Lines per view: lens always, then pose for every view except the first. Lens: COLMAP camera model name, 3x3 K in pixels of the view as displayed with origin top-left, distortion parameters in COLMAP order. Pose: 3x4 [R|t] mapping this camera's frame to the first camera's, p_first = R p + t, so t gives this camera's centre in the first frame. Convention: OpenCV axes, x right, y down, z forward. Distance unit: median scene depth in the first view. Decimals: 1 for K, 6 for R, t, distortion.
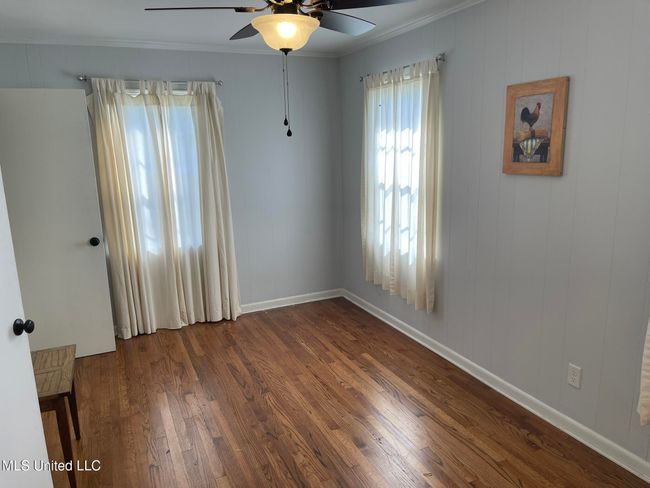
lens RADIAL K [[487.5, 0, 325.0], [0, 487.5, 244.0], [0, 0, 1]] dist [0.066019, -0.084440]
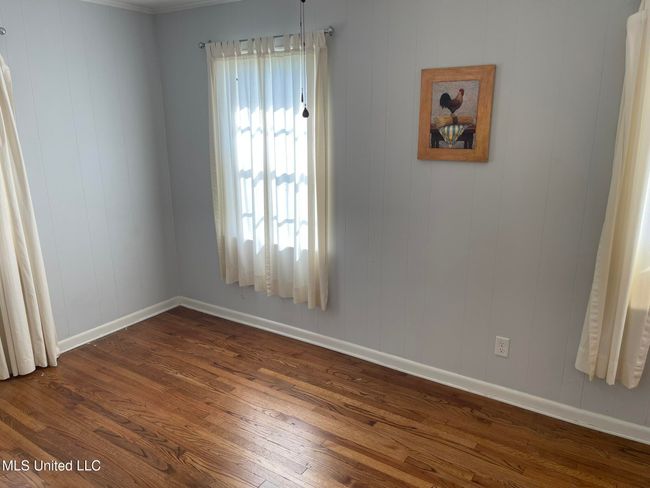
lens RADIAL K [[487.5, 0, 325.0], [0, 487.5, 244.0], [0, 0, 1]] dist [0.066019, -0.084440]
pose [[0.844209, -0.109633, 0.524683, -0.263845], [0.087867, 0.993923, 0.066304, -0.045484], [-0.528763, -0.009872, 0.848712, 0.210980]]
